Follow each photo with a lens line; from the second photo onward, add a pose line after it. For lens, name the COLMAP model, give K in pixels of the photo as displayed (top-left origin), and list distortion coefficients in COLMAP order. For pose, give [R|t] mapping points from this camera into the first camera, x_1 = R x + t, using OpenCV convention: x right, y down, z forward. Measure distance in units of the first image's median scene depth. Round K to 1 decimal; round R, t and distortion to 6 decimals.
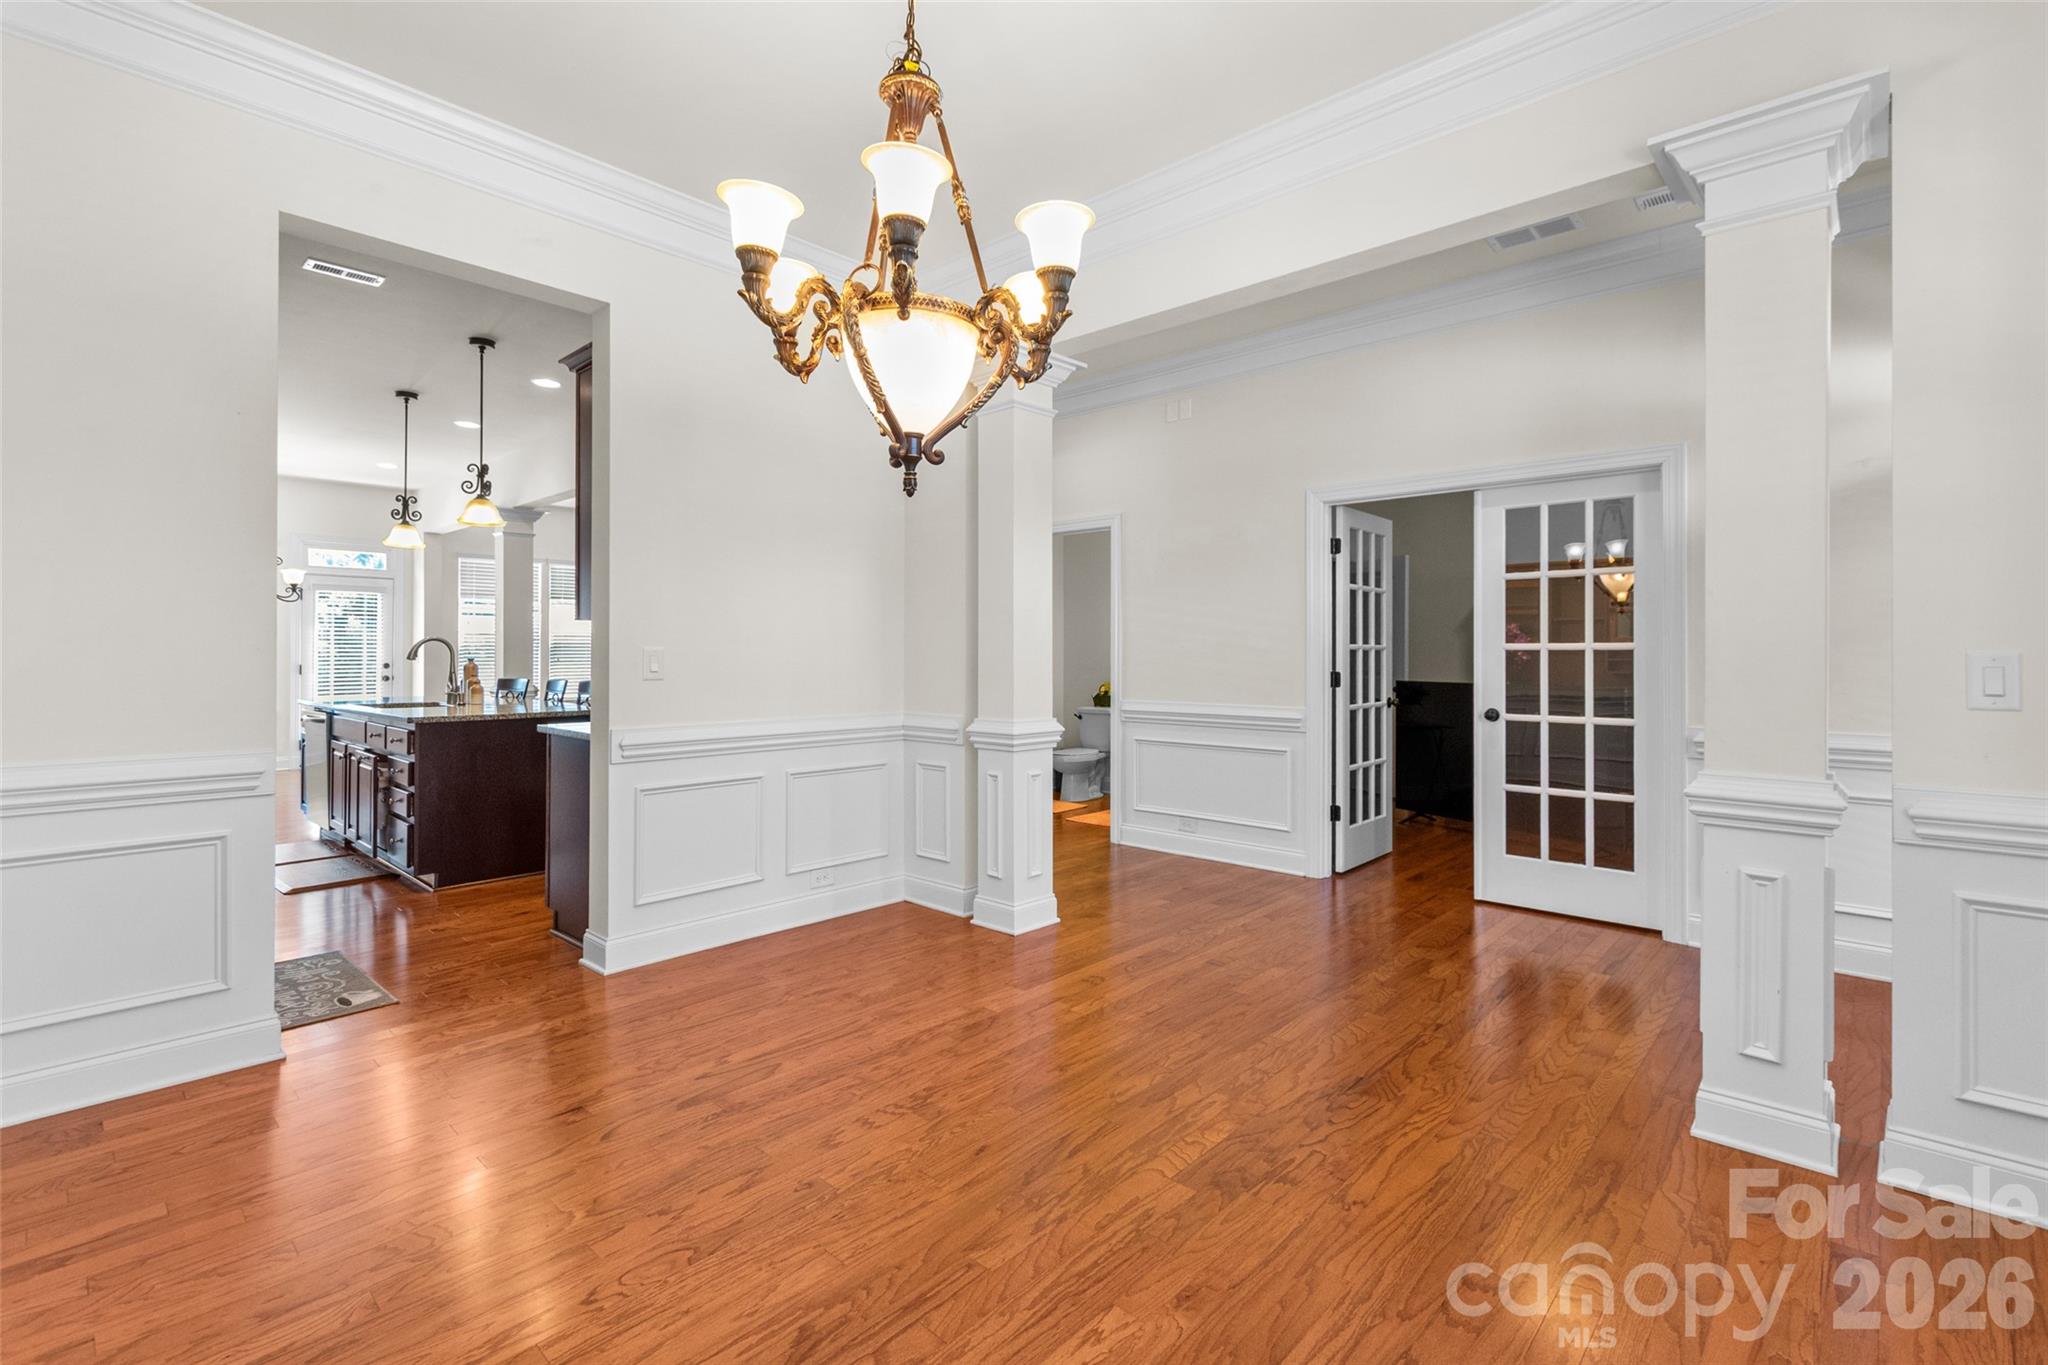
lens RADIAL K [[947.0, 0, 1055.0], [0, 947.0, 653.1], [0, 0, 1]] dist [0.002811, -0.000474]
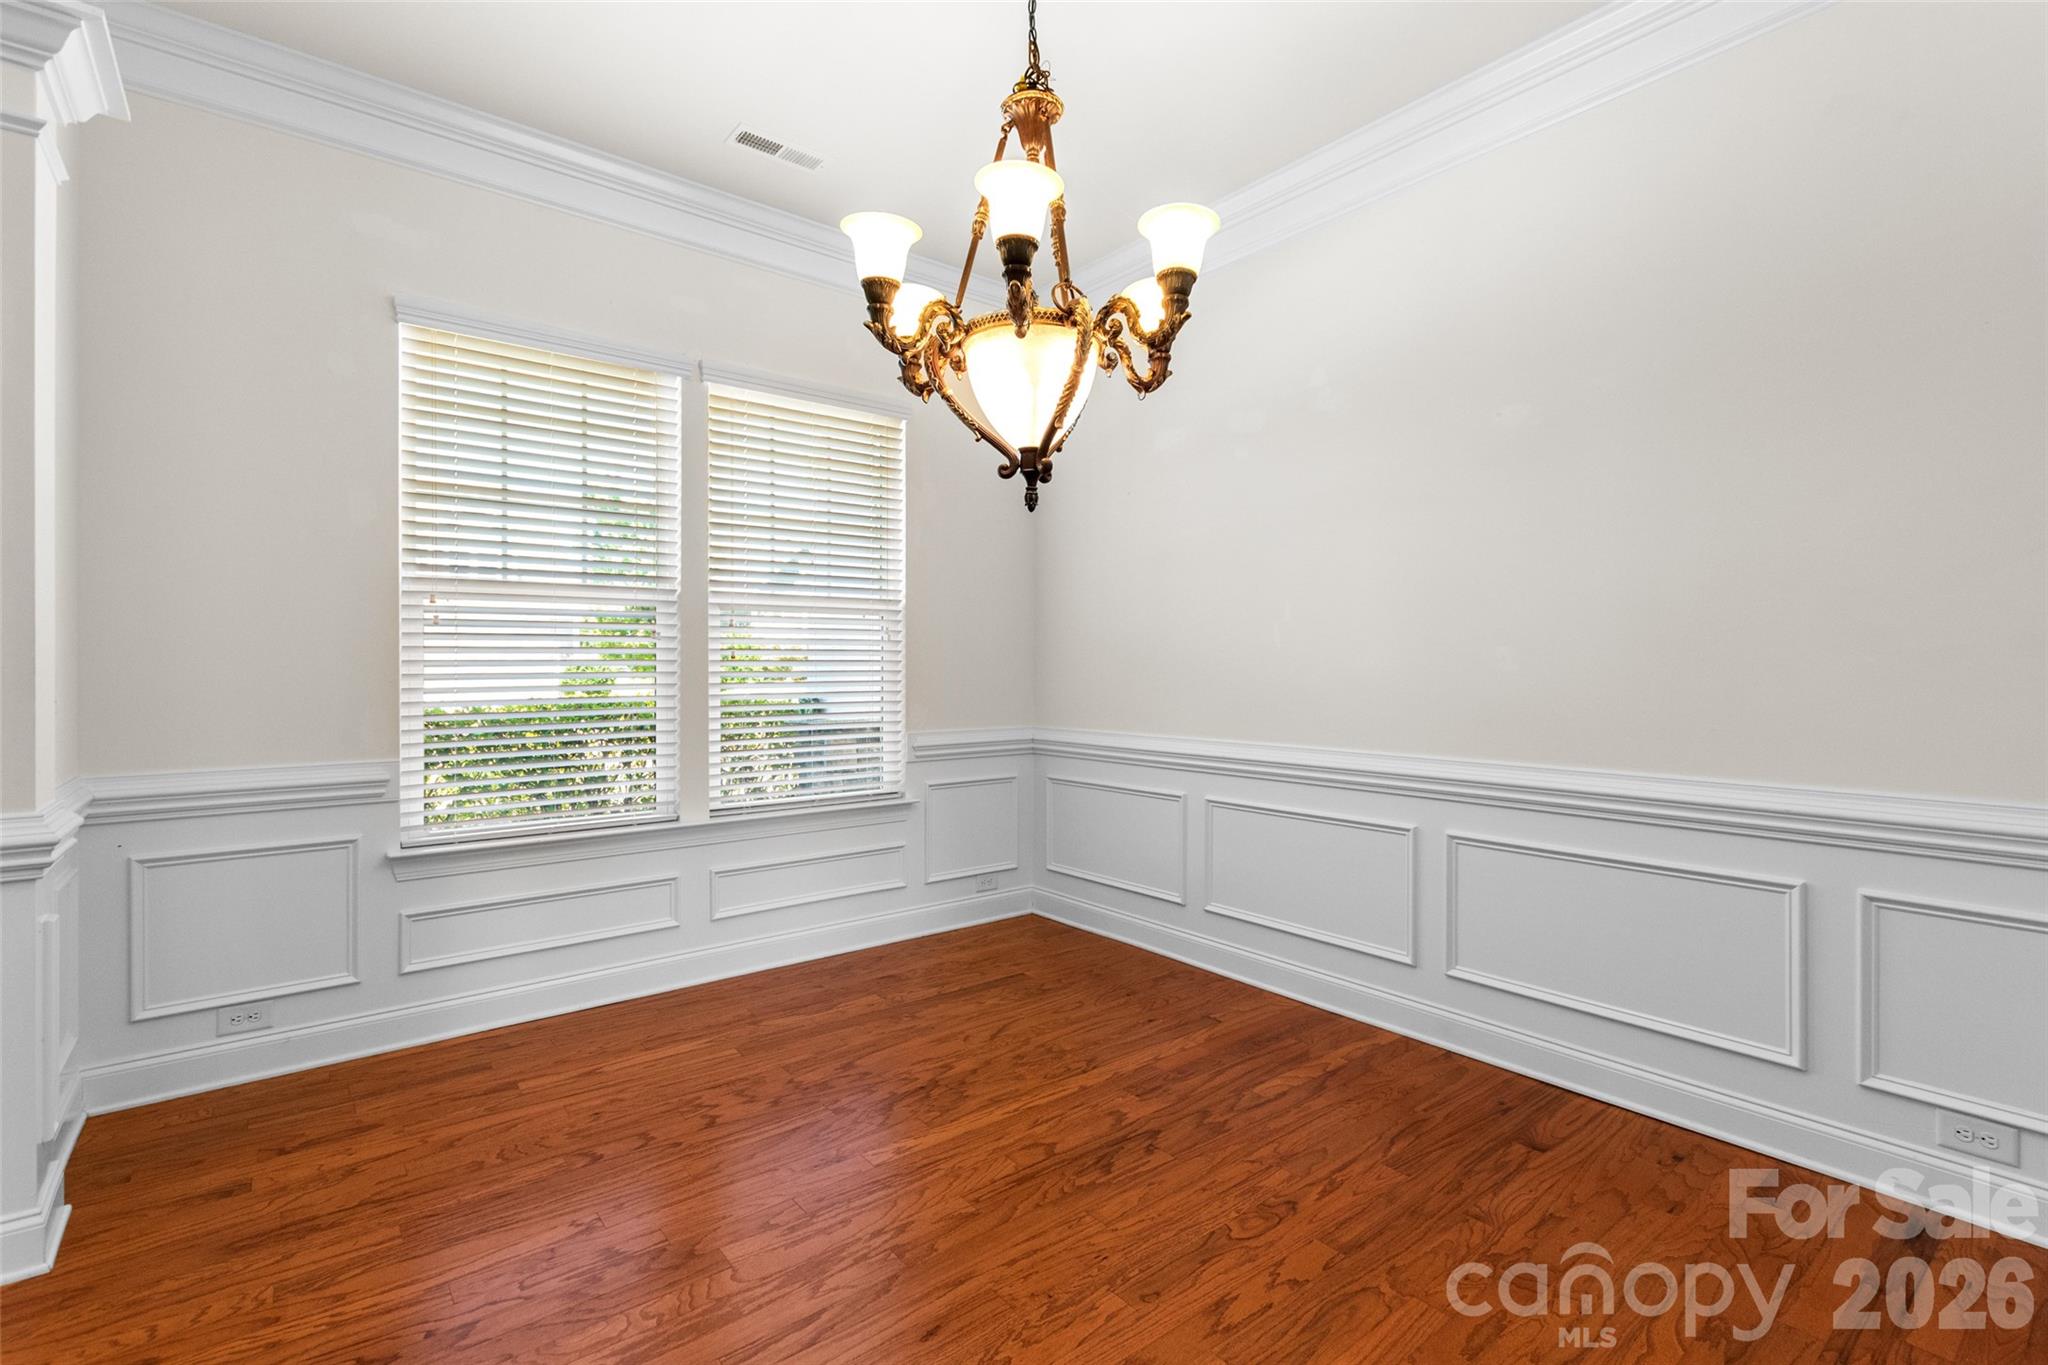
lens RADIAL K [[899.9, 0, 1036.9], [0, 899.9, 669.1], [0, 0, 1]] dist [0.002773, -0.000017]
pose [[-0.987539, -0.005099, 0.157292, -0.305849], [-0.004860, 0.999986, 0.001910, 0.000251], [-0.157299, 0.001122, -0.987550, 1.914376]]
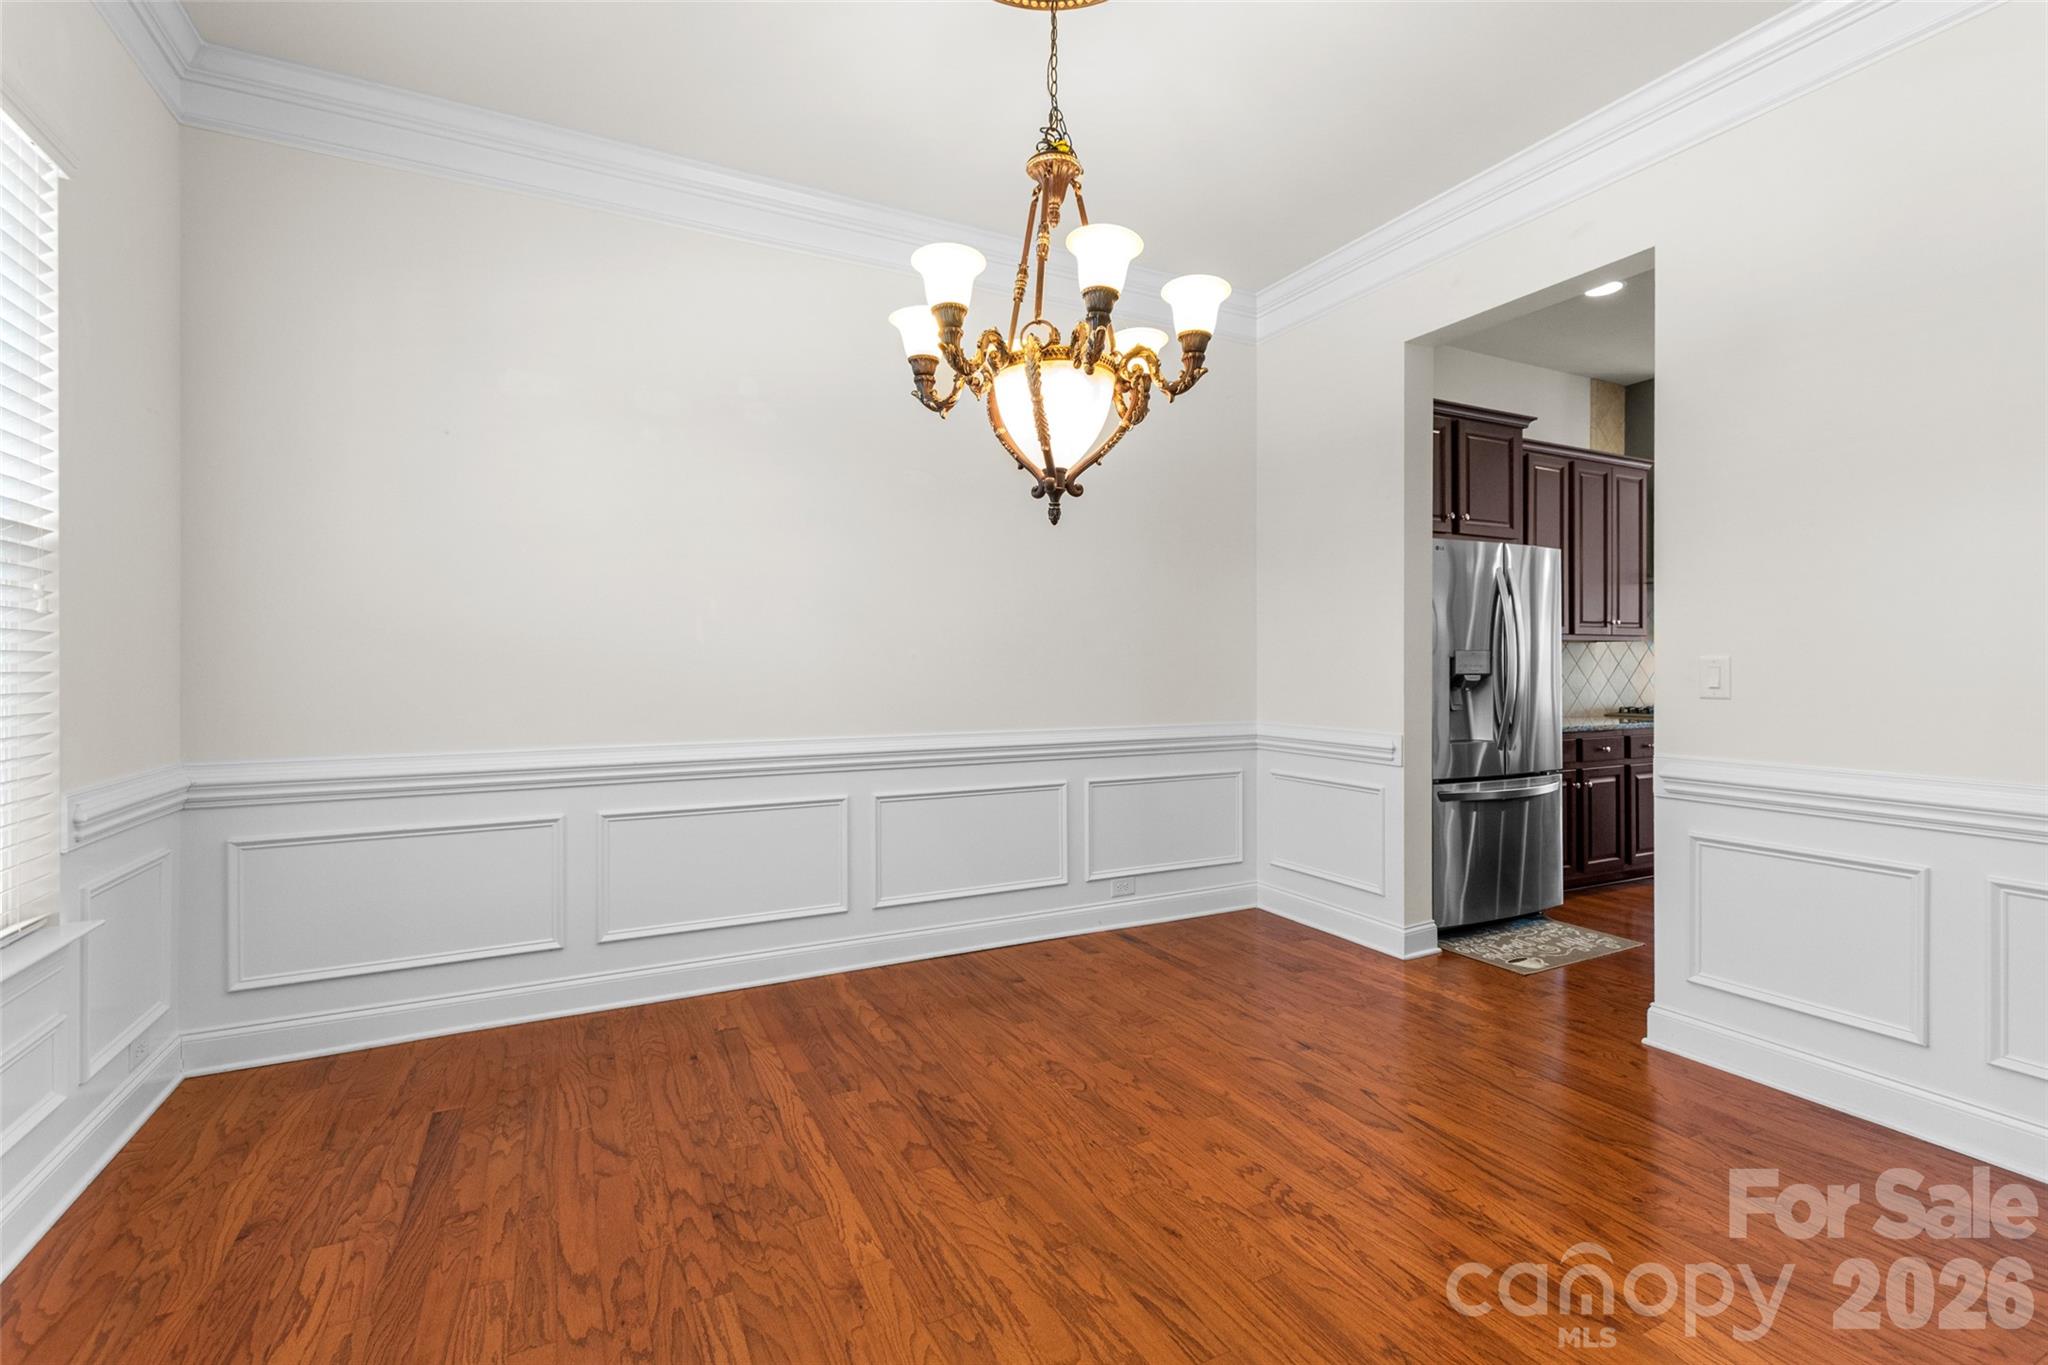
lens RADIAL K [[902.6, 0, 1010.5], [0, 902.6, 665.3], [0, 0, 1]] dist [0.001509, -0.000030]
pose [[-0.380440, -0.002537, -0.924802, 0.856363], [-0.000418, 0.999997, -0.002571, 0.001339], [0.924806, -0.000592, -0.380439, 1.339534]]
